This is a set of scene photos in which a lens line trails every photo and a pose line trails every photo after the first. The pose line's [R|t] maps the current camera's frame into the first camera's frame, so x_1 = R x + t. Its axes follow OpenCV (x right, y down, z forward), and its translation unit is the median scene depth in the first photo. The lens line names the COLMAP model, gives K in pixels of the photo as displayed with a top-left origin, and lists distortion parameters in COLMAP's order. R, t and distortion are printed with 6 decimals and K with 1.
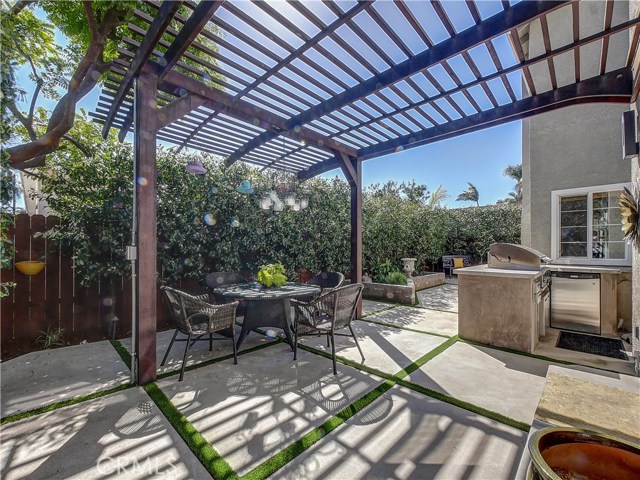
lens RADIAL K [[274.9, 0, 320.9], [0, 274.9, 246.3], [0, 0, 1]] dist [-0.001039, 0.000918]
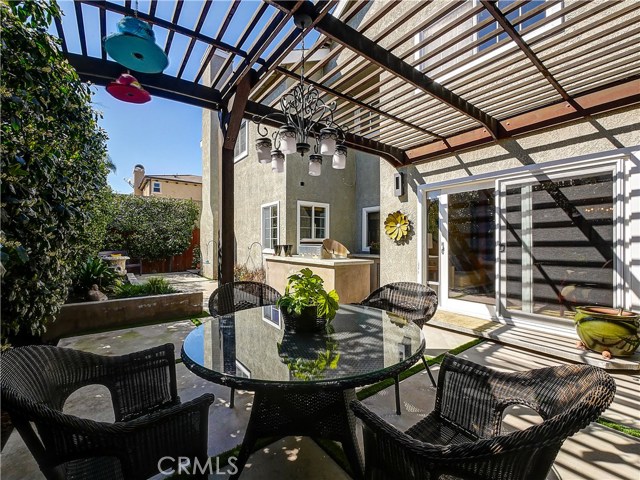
lens RADIAL K [[274.9, 0, 320.4], [0, 274.9, 240.9], [0, 0, 1]] dist [-0.001039, 0.000918]
pose [[0.150185, 0.010538, 0.988602, -1.125919], [-0.012746, 0.999881, -0.008722, 0.012975], [-0.988576, -0.011291, 0.150301, 1.616542]]
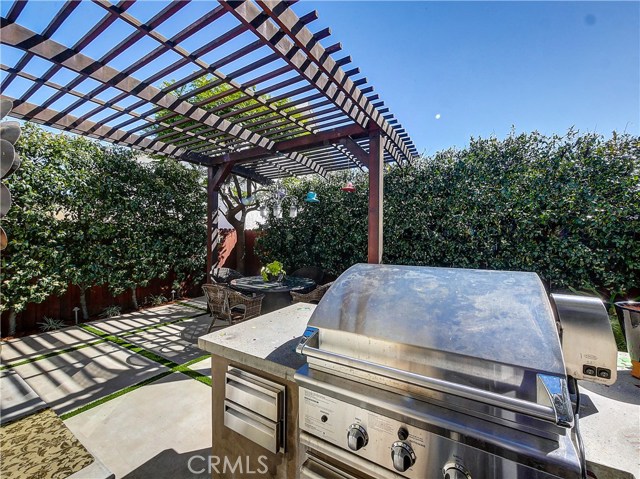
lens RADIAL K [[274.9, 0, 323.1], [0, 274.9, 238.1], [0, 0, 1]] dist [-0.001039, 0.000918]
pose [[0.207188, 0.003810, -0.978294, 1.962033], [0.010152, 0.999930, 0.006044, -0.094510], [0.978248, -0.011184, 0.207135, 1.731691]]
